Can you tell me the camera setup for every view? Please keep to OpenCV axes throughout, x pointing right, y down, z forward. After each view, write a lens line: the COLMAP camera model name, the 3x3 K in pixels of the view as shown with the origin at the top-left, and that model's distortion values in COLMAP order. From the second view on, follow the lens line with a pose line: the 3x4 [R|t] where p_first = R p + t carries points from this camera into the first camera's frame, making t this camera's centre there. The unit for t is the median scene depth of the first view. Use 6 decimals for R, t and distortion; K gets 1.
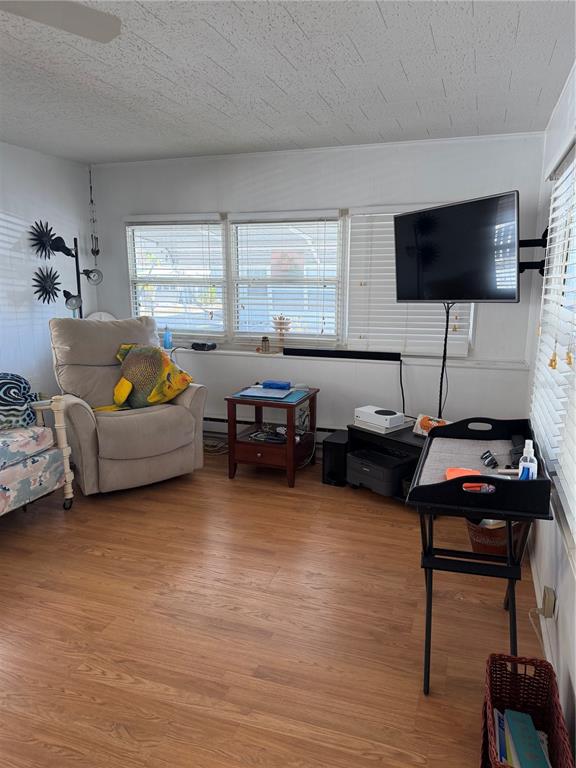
lens RADIAL K [[547.2, 0, 294.7], [0, 547.2, 388.8], [0, 0, 1]] dist [0.064295, -0.082146]
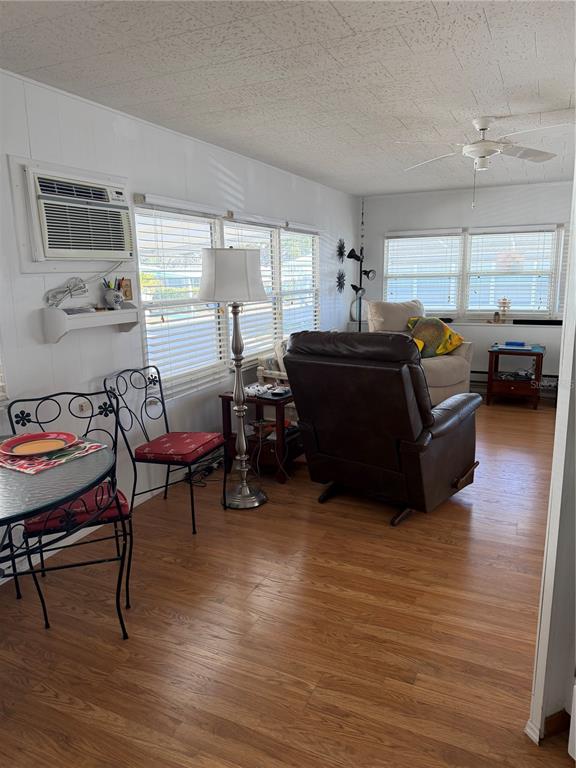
lens RADIAL K [[547.2, 0, 286.9], [0, 547.2, 379.2], [0, 0, 1]] dist [0.064295, -0.082146]
pose [[0.992369, 0.001351, -0.123297, -0.491681], [-0.003535, 0.999841, -0.017493, 0.124290], [0.123254, 0.017795, 0.992216, -0.576803]]
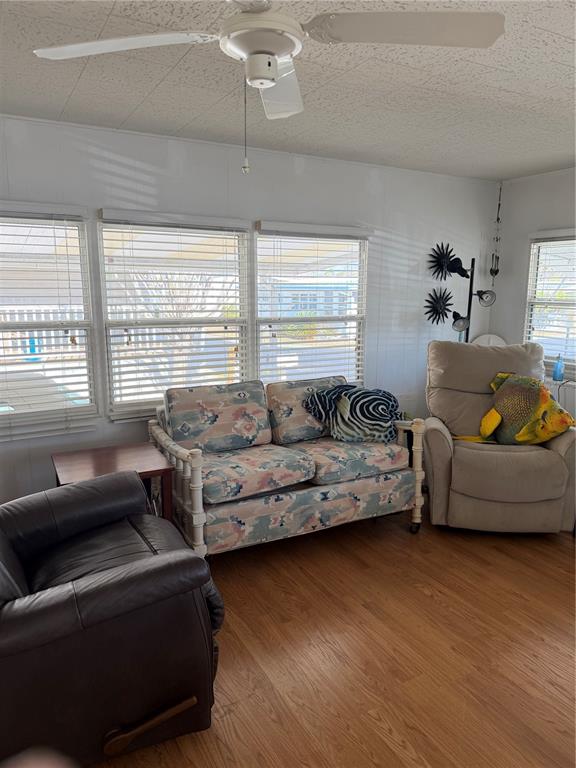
lens RADIAL K [[547.2, 0, 280.9], [0, 547.2, 386.4], [0, 0, 1]] dist [0.064295, -0.082146]
pose [[0.736370, 0.123355, -0.665239, 0.035582], [-0.143780, 0.989311, 0.024295, -0.028923], [0.661126, 0.077758, 0.746235, 0.077601]]
